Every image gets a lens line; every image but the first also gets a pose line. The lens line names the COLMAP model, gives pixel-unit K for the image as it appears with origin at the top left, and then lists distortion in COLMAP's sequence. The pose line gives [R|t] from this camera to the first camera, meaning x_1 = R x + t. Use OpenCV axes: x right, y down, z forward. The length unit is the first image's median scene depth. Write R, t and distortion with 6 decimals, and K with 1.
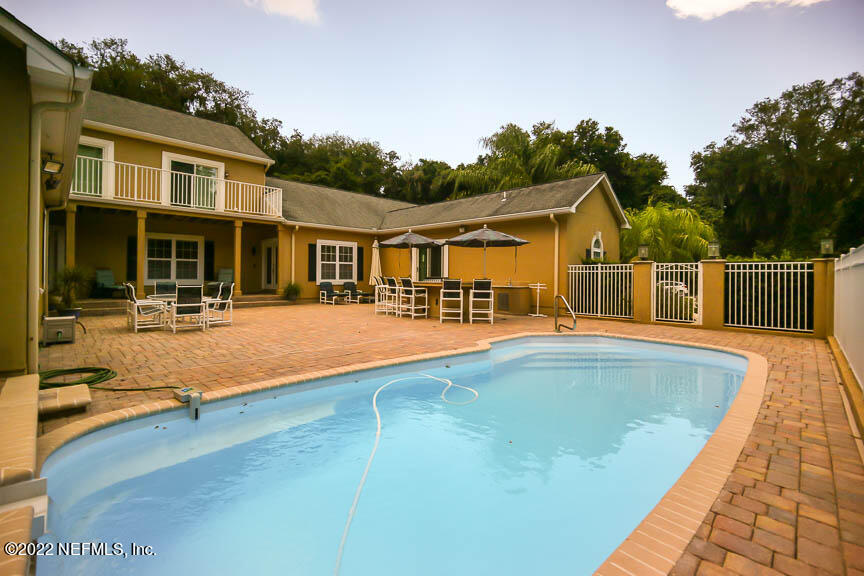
lens RADIAL K [[371.0, 0, 434.1], [0, 371.0, 282.3], [0, 0, 1]] dist [-0.013505, -0.002751]
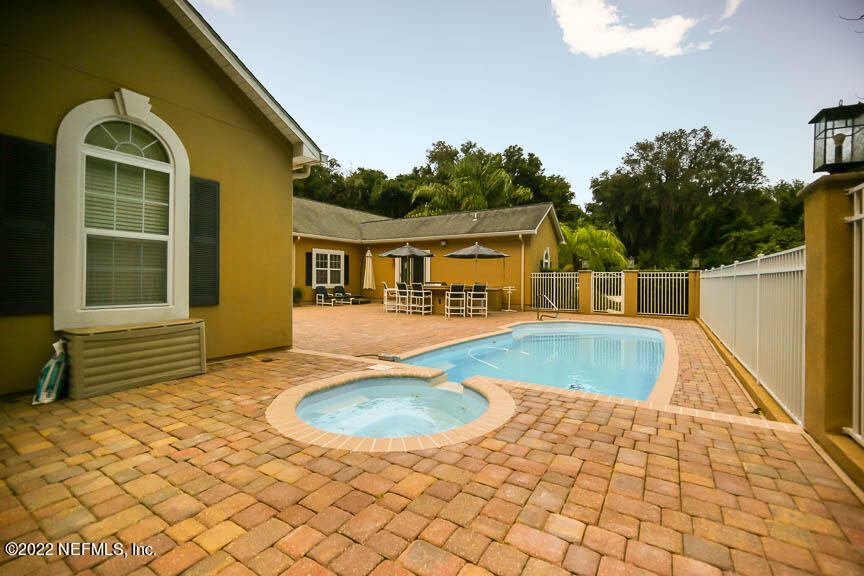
lens RADIAL K [[371.0, 0, 426.4], [0, 371.0, 282.9], [0, 0, 1]] dist [-0.013505, -0.002751]
pose [[0.975994, -0.004877, 0.217743, -0.219407], [0.005752, 0.999978, -0.003386, -0.005161], [-0.217722, 0.004557, 0.976000, -0.165490]]
